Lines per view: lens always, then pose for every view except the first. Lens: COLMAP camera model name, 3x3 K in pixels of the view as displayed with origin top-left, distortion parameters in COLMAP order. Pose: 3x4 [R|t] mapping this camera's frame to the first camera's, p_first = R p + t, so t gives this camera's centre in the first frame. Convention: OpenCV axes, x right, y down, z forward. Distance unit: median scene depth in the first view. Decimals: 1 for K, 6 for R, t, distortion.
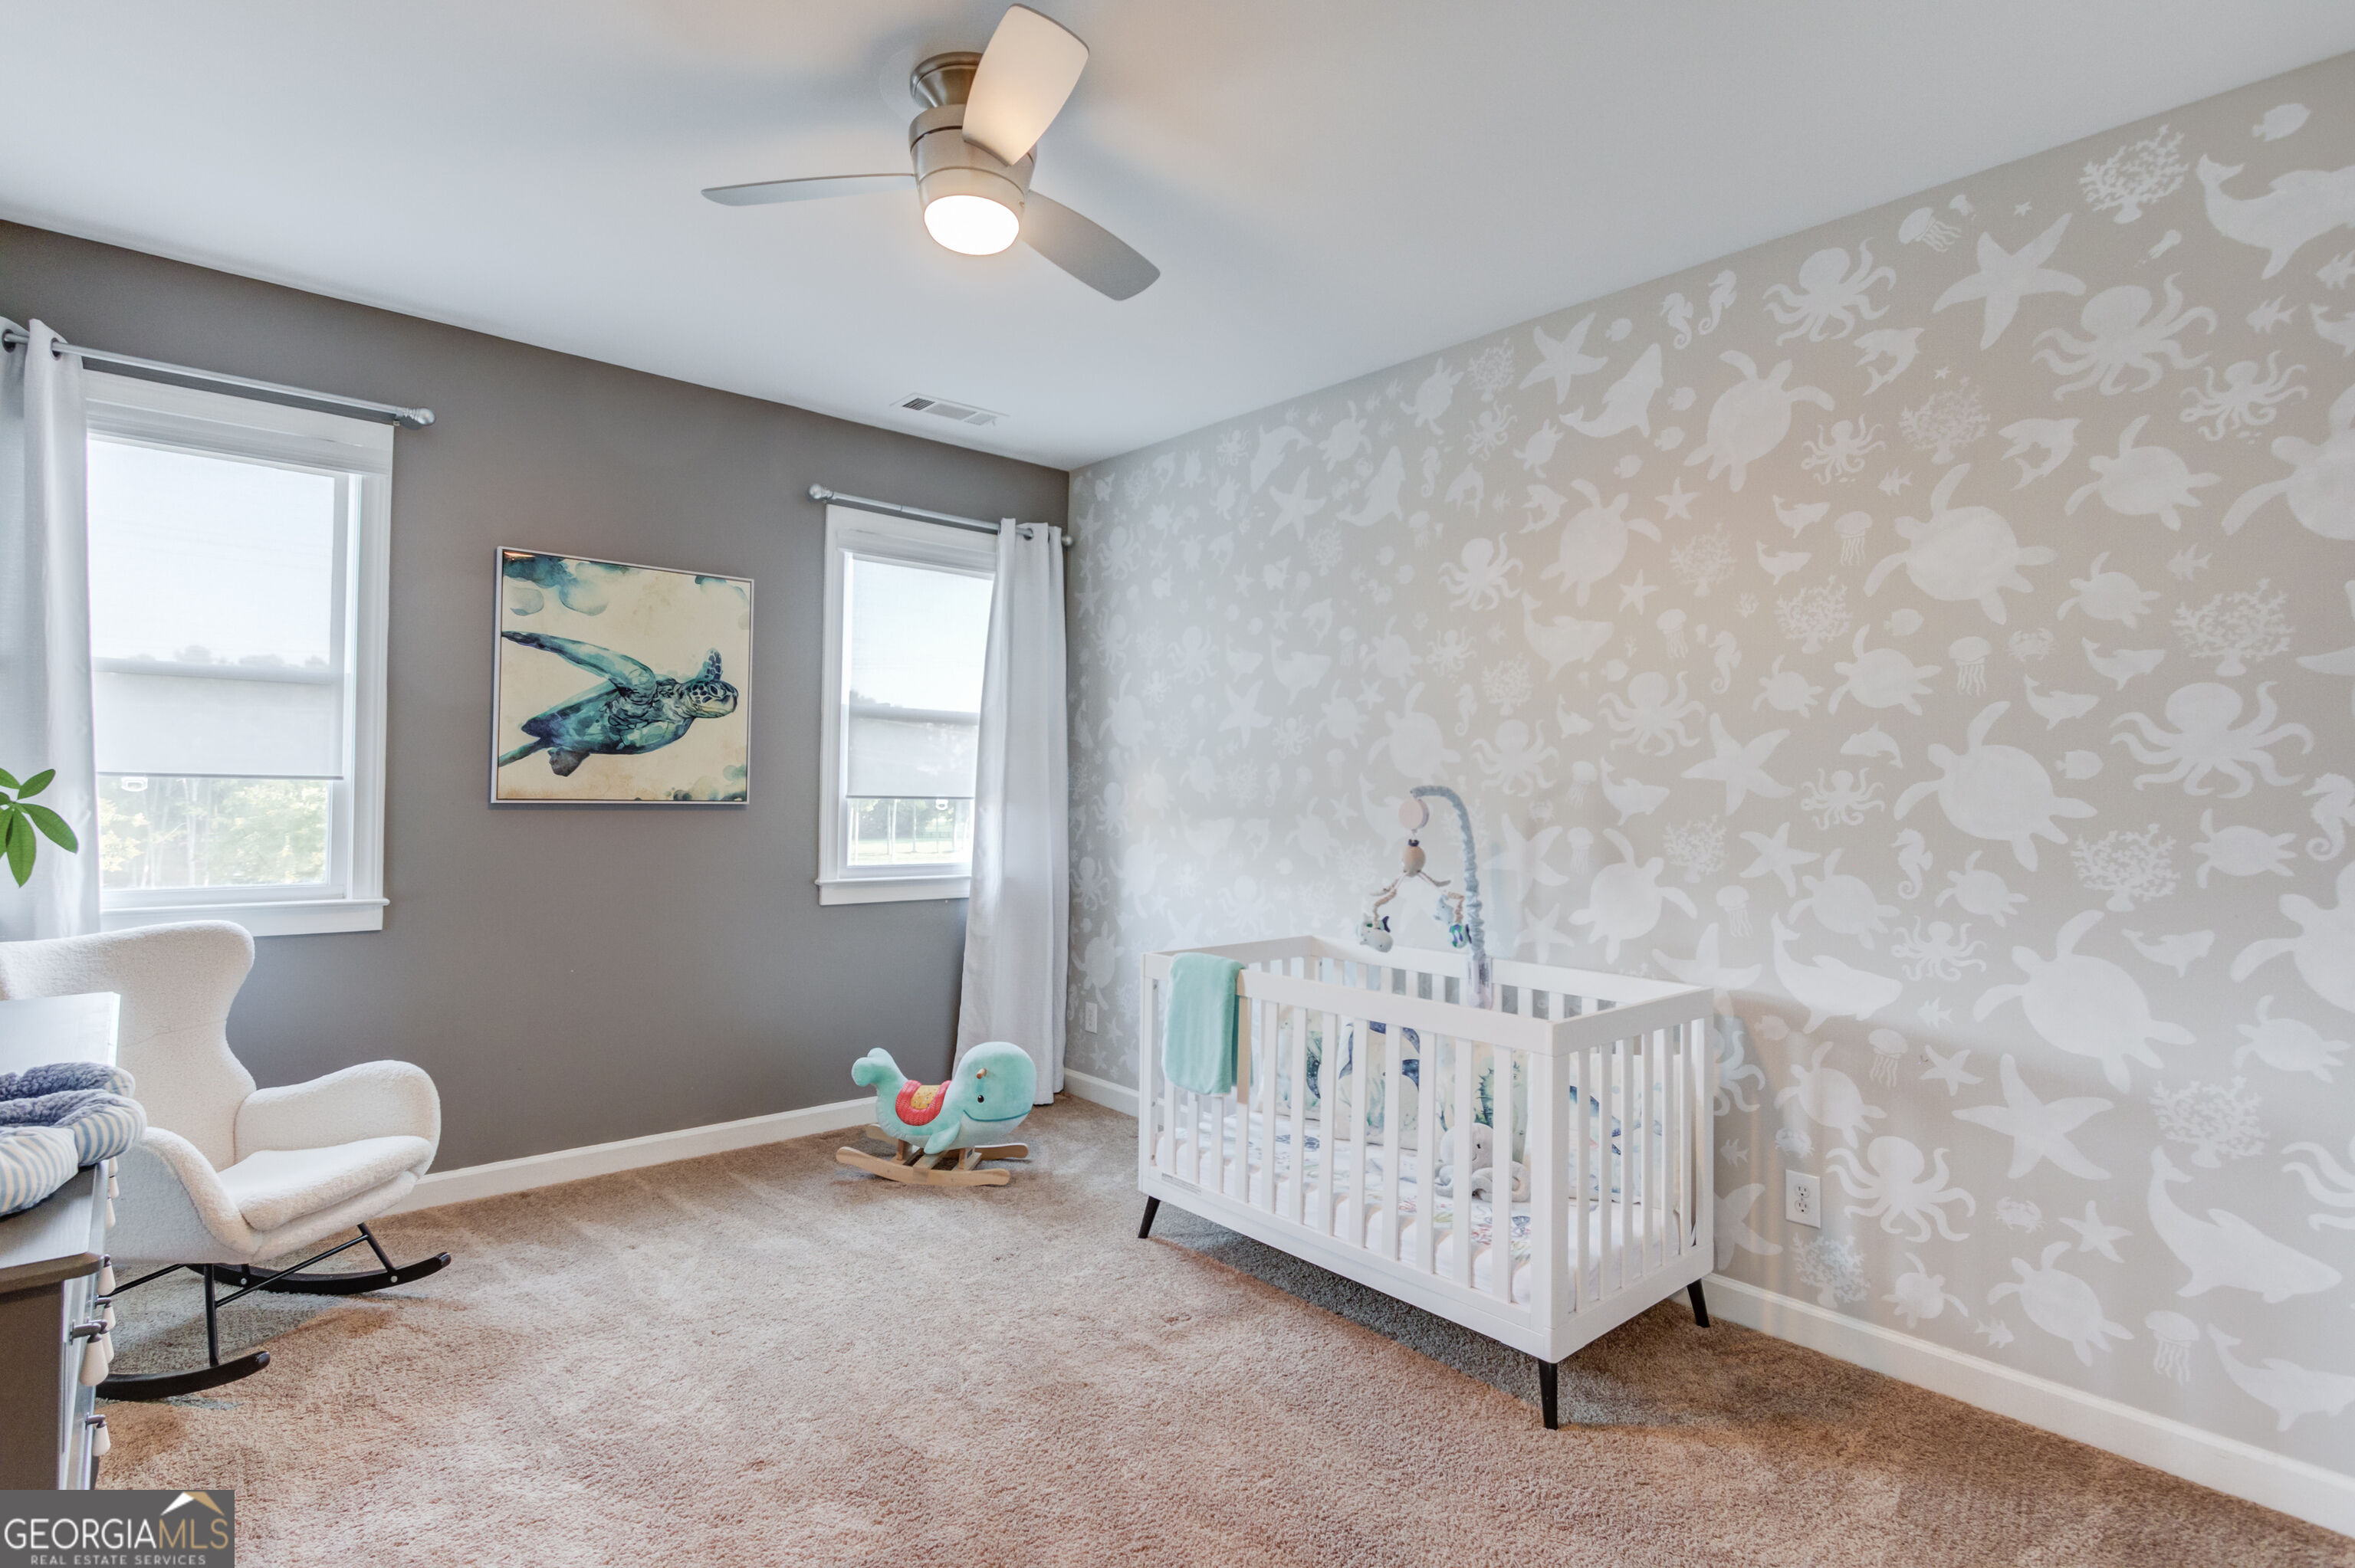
lens RADIAL K [[1185.4, 0, 1177.5], [0, 1185.4, 784.0], [0, 0, 1]] dist [-0.000746, 0.000647]
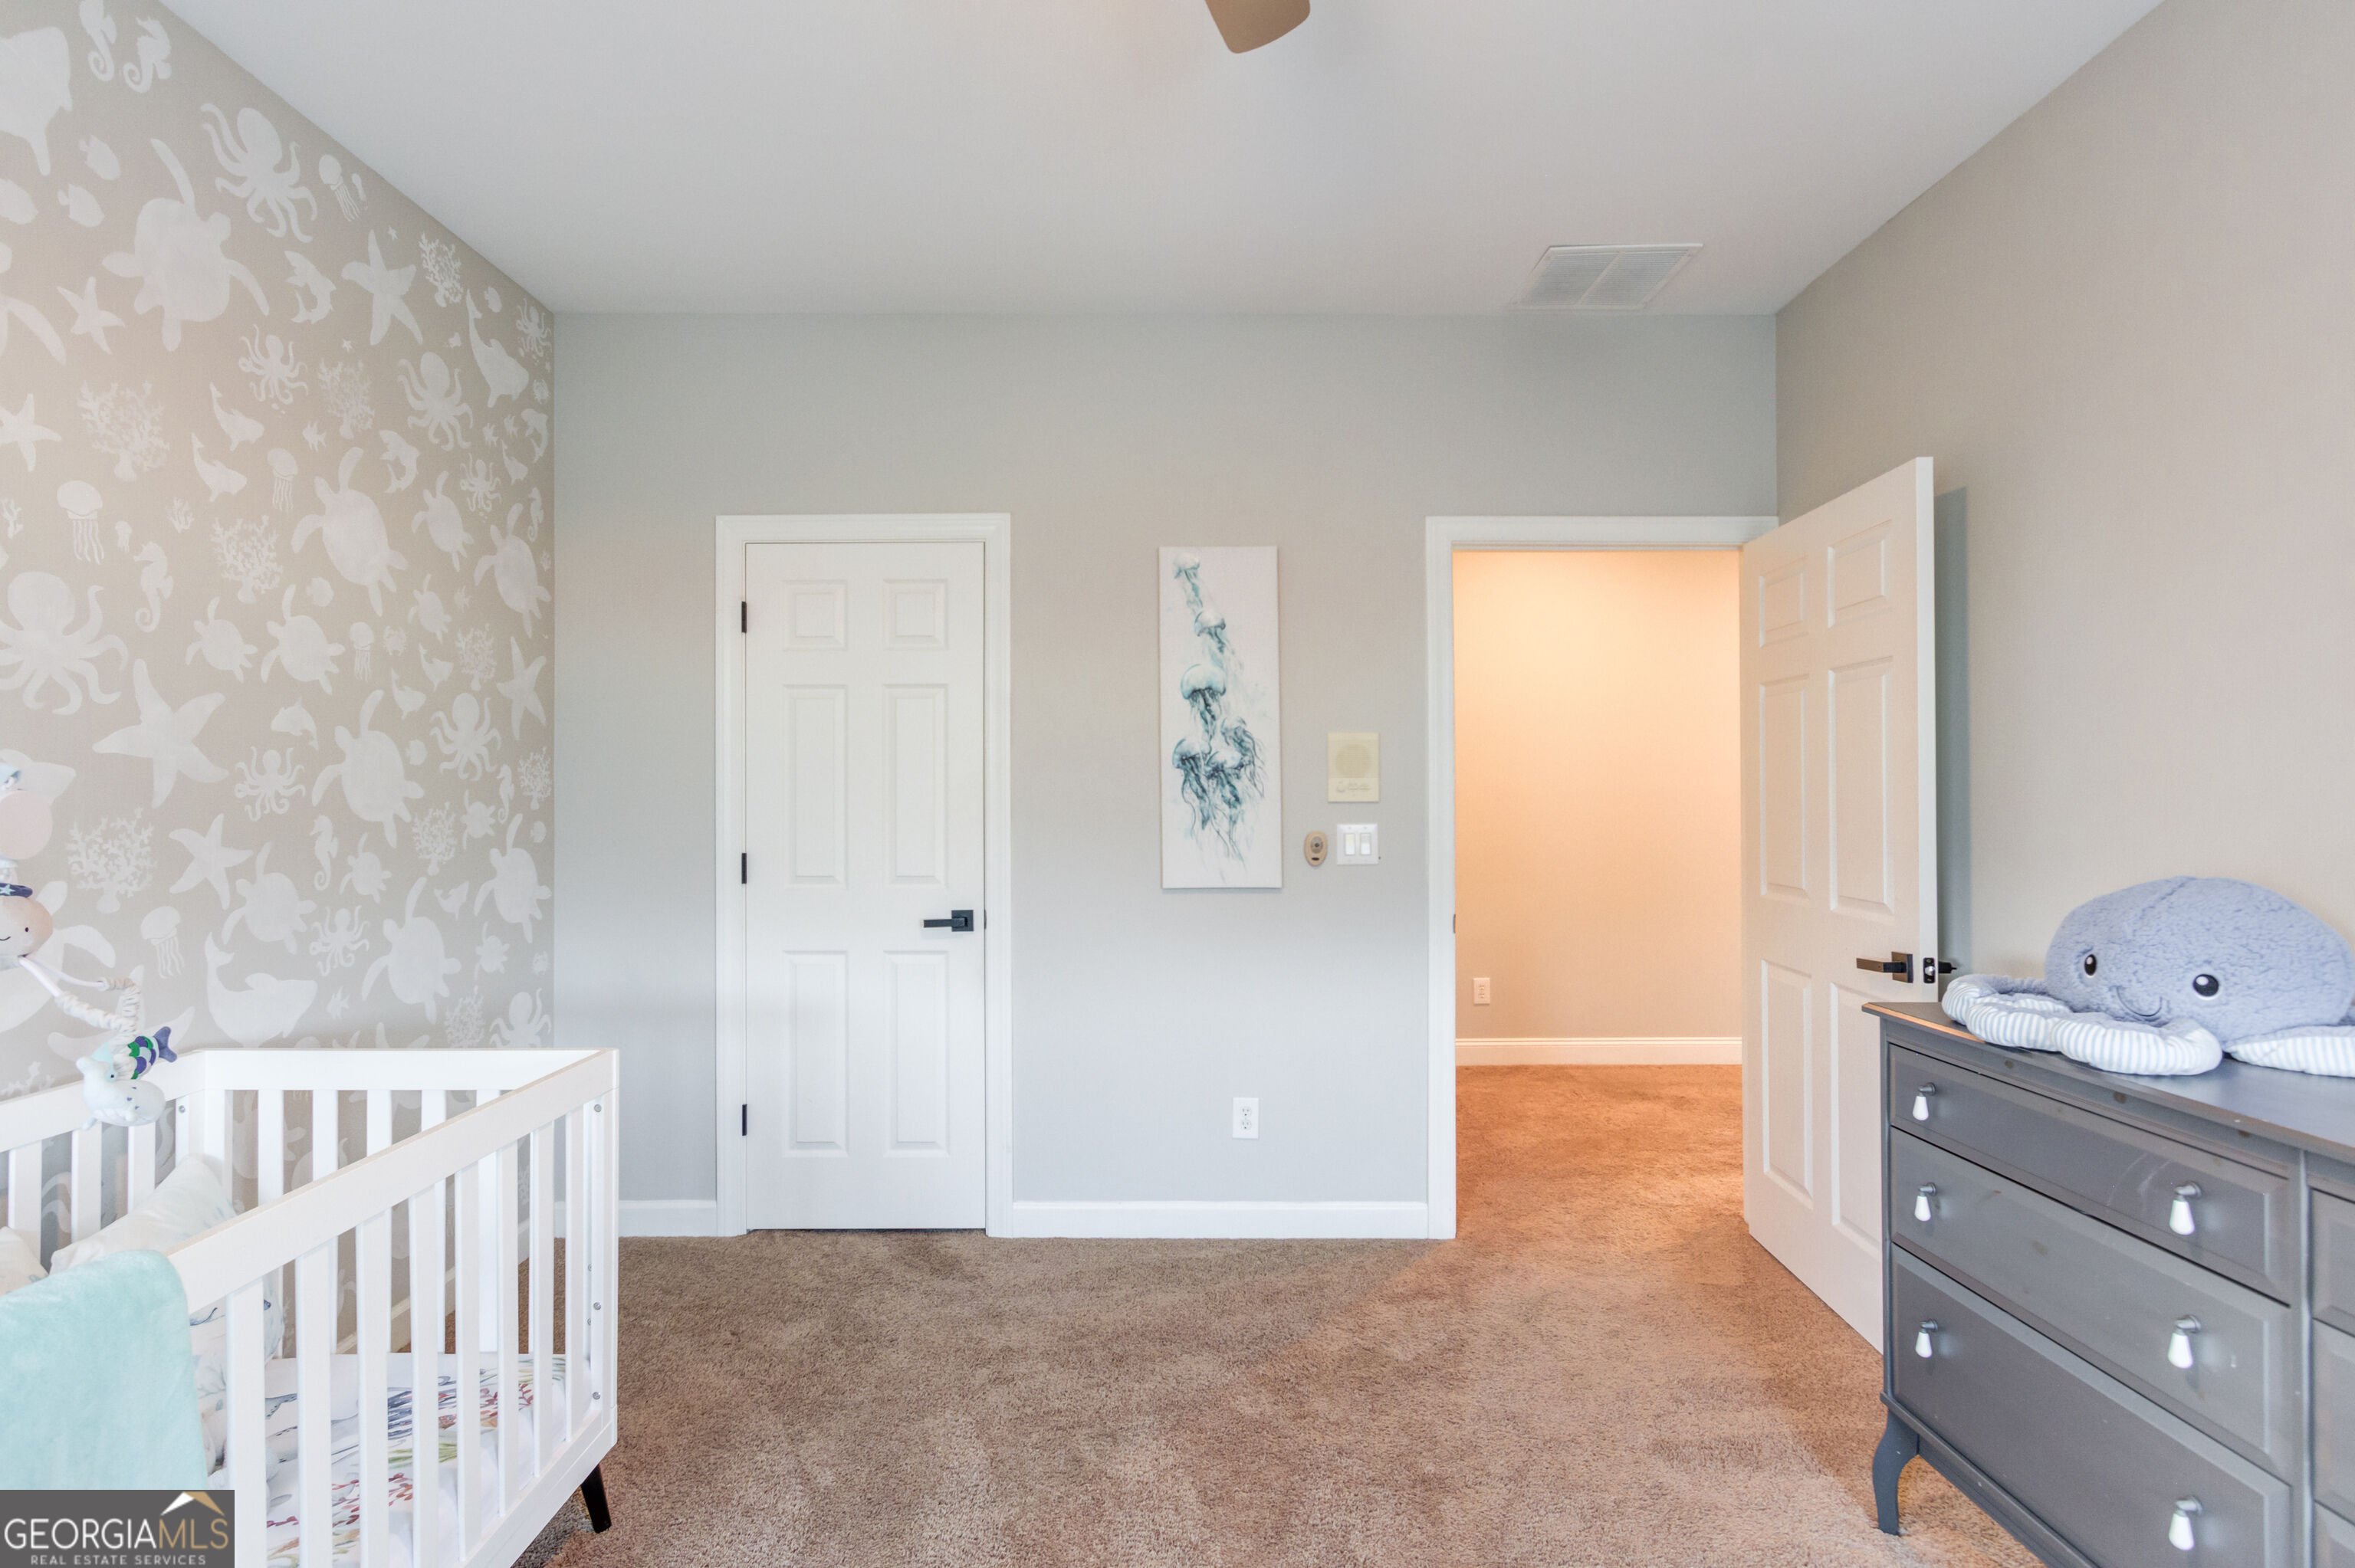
lens RADIAL K [[1185.4, 0, 1177.5], [0, 1185.4, 784.0], [0, 0, 1]] dist [-0.000746, 0.000647]
pose [[-0.766283, -0.010872, 0.642411, -0.482024], [-0.016417, 0.999862, -0.002660, 0.004691], [-0.642293, -0.012585, -0.766356, 1.240745]]
